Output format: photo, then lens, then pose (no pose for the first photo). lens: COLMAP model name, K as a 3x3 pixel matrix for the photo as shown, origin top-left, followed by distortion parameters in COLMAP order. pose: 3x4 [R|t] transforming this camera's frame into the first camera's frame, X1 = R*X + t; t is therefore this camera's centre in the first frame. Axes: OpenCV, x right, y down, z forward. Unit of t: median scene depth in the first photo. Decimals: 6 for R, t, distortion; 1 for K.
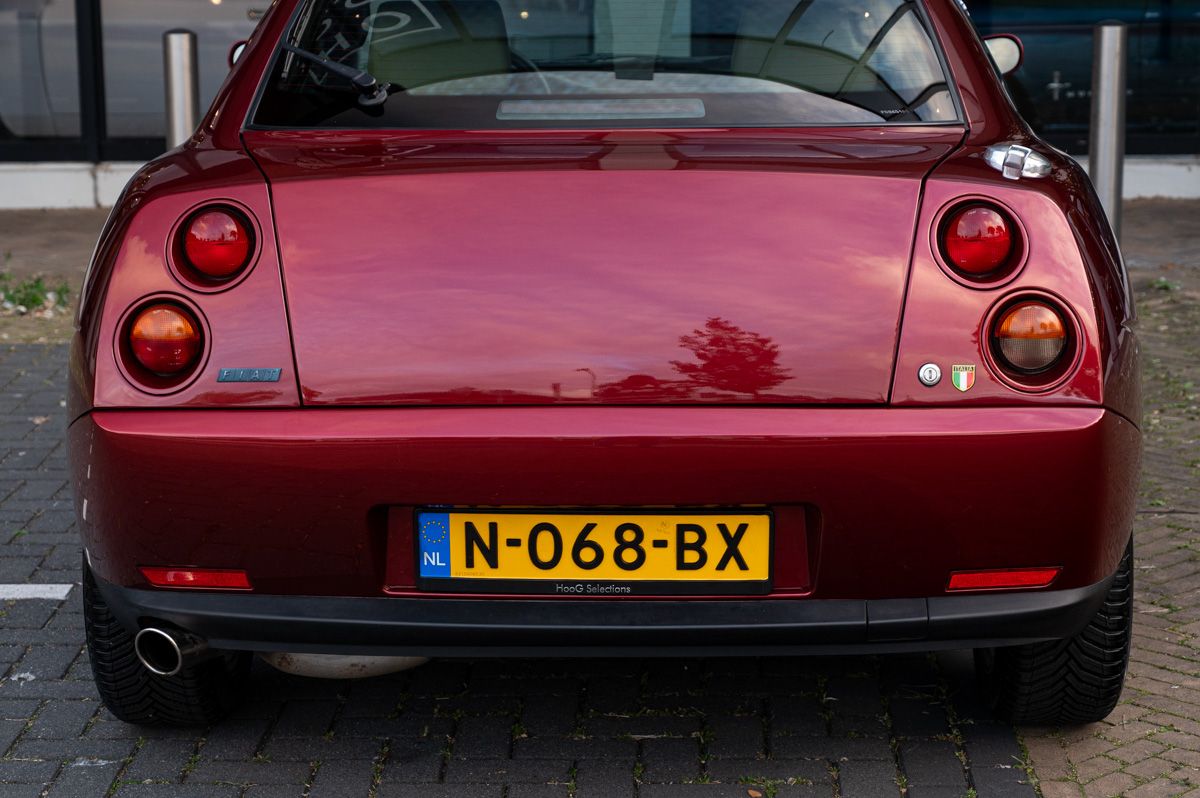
lens RADIAL K [[2540.3, 0, 598.2], [0, 2540.3, 432.6], [0, 0, 1]] dist [-0.040558, -0.184721]
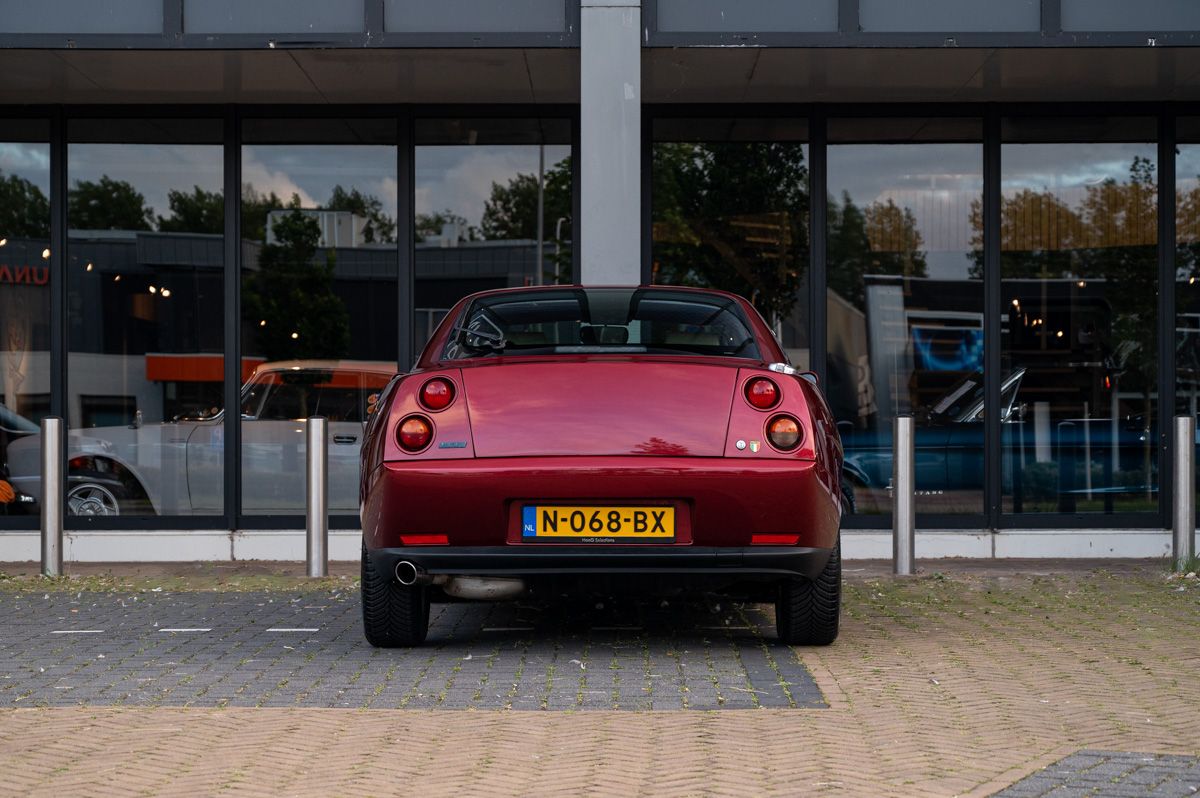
lens RADIAL K [[2297.8, 0, 600.0], [0, 2297.8, 399.0], [0, 0, 1]] dist [-0.039246, -0.067180]
pose [[0.999828, 0.009159, 0.016119, -0.035269], [-0.005310, 0.974500, -0.224326, 0.405653], [-0.017763, 0.224202, 0.974381, -1.069856]]
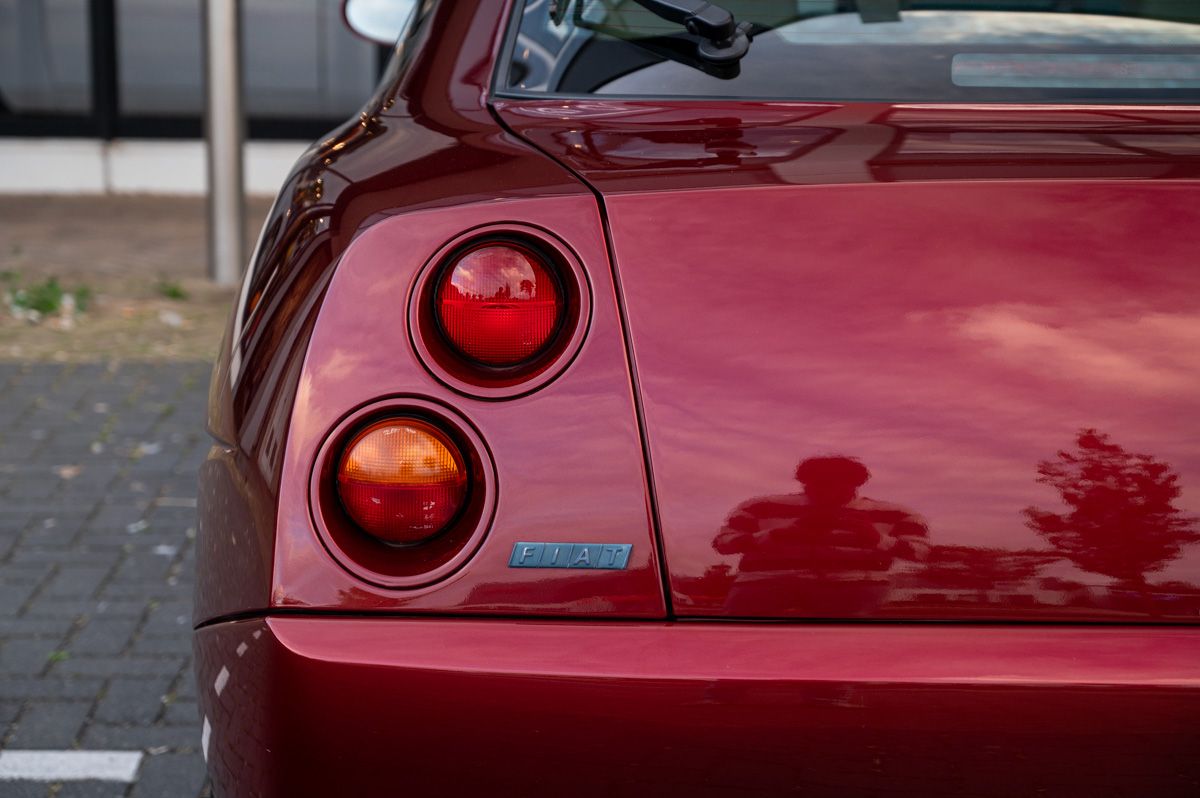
lens RADIAL K [[2297.8, 0, 600.0], [0, 2297.8, 399.0], [0, 0, 1]] dist [-0.039246, -0.067180]
pose [[0.999246, 0.012610, 0.036719, -0.147663], [-0.012740, 0.999913, 0.003304, -0.056530], [-0.036674, -0.003770, 0.999320, 0.512316]]
